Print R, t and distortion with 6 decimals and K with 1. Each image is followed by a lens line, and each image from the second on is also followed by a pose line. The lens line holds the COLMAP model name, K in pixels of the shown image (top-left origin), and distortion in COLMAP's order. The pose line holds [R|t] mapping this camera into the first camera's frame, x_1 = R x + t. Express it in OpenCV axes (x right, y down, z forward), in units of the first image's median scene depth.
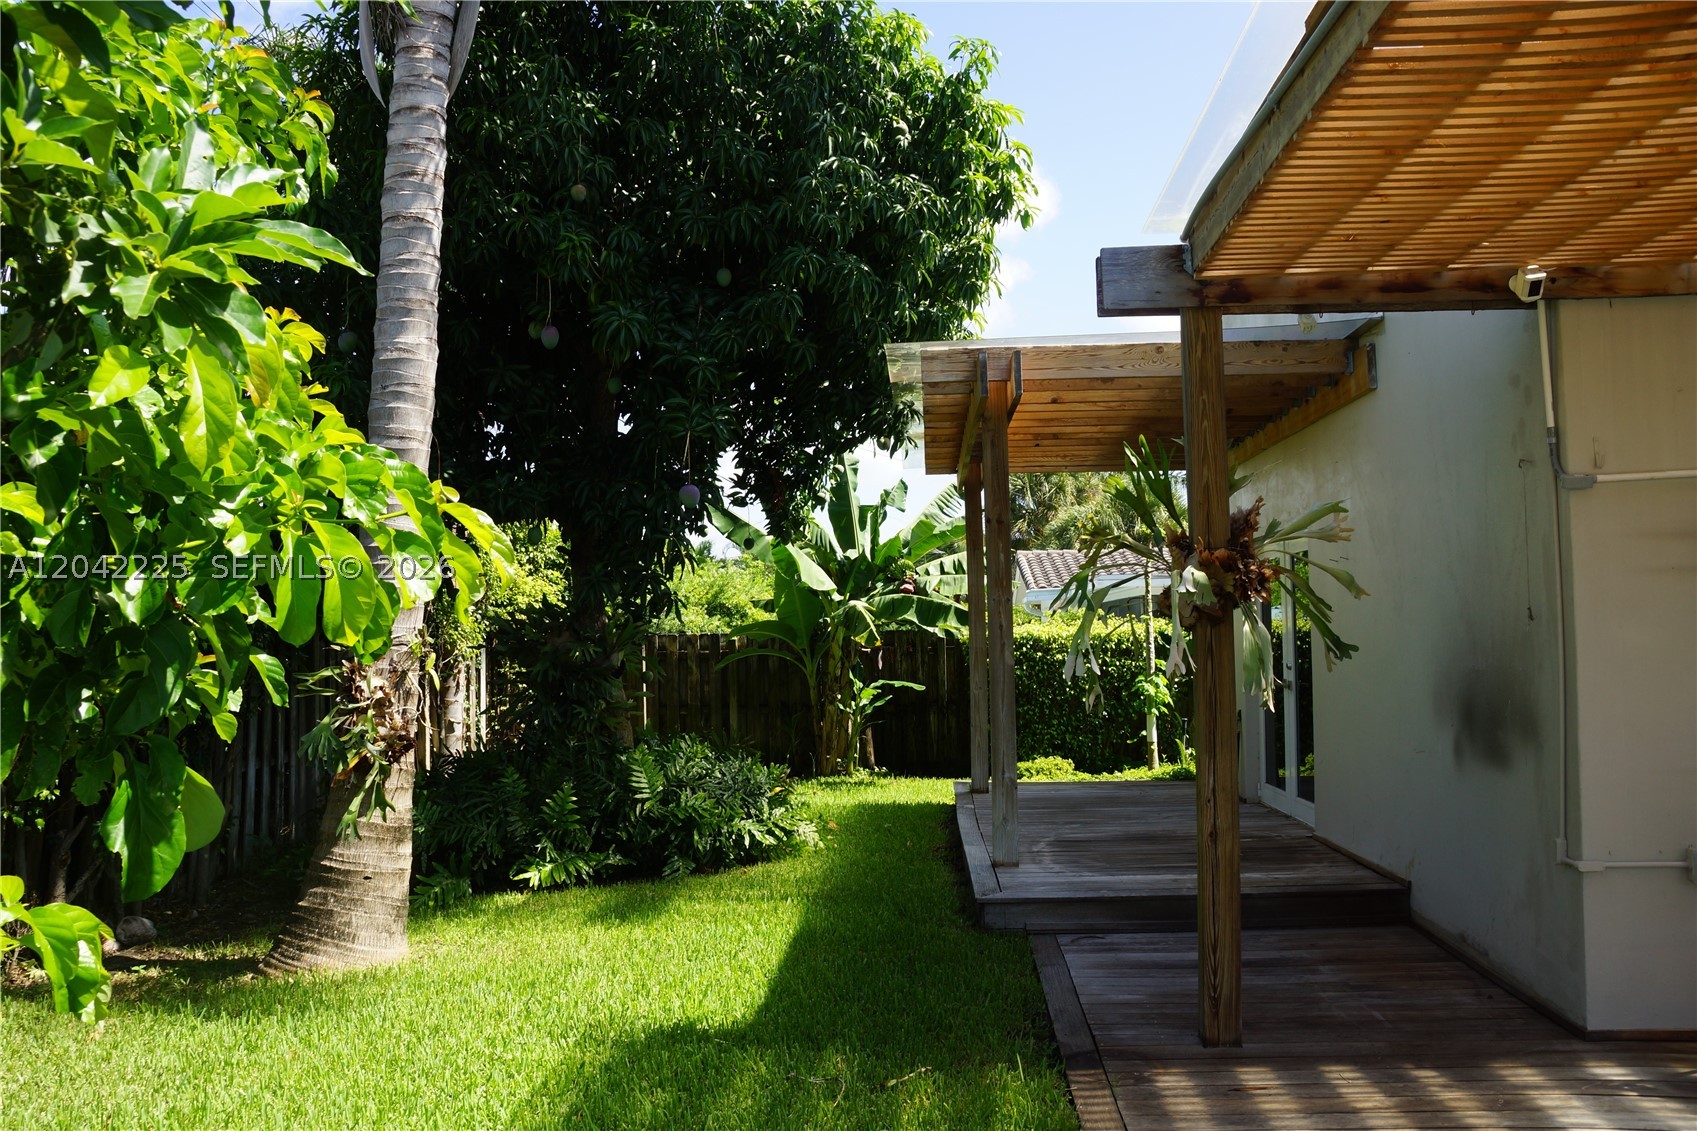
lens RADIAL K [[1323.2, 0, 814.9], [0, 1323.2, 568.1], [0, 0, 1]] dist [-0.191132, 0.138019]
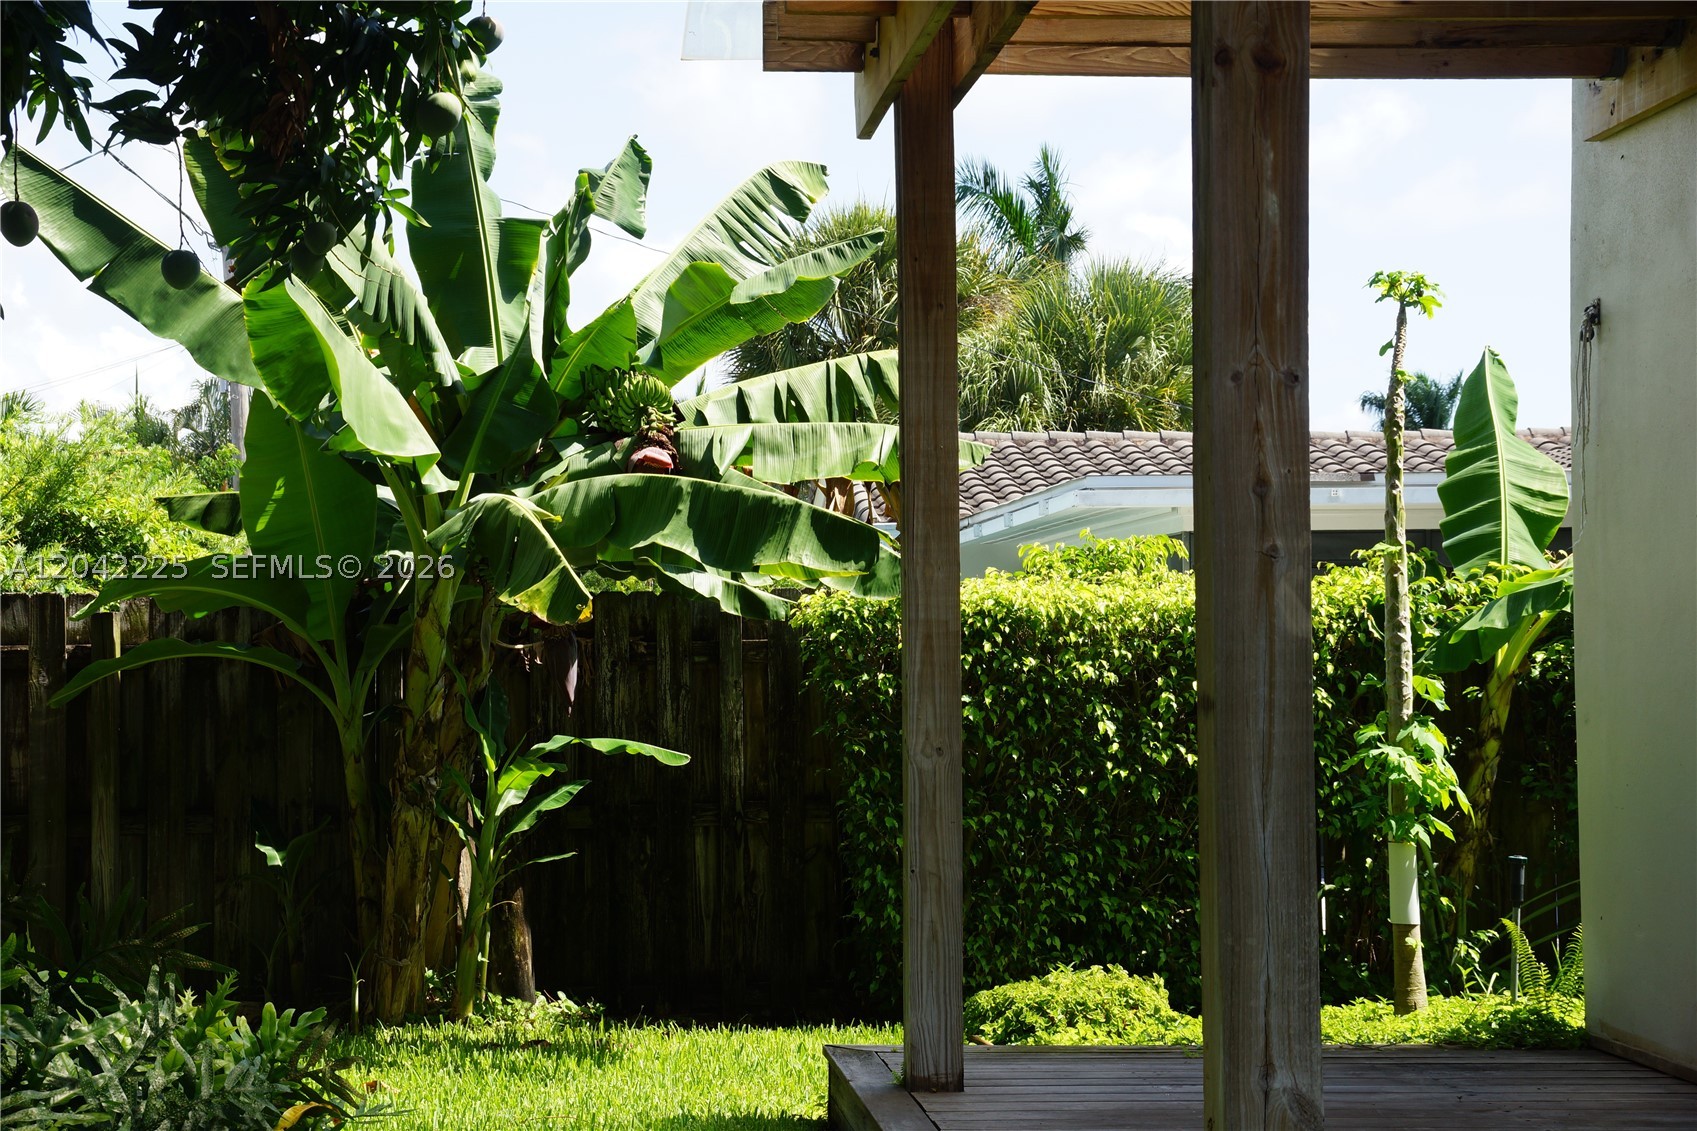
lens RADIAL K [[3159.5, 0, 848.5], [0, 3159.5, 565.5], [0, 0, 1]] dist [0.290313, 0.352395]
pose [[0.985062, 0.015681, 0.171485, -0.018563], [-0.019965, 0.999530, 0.023284, 0.021836], [-0.171039, -0.026360, 0.984912, 0.191641]]
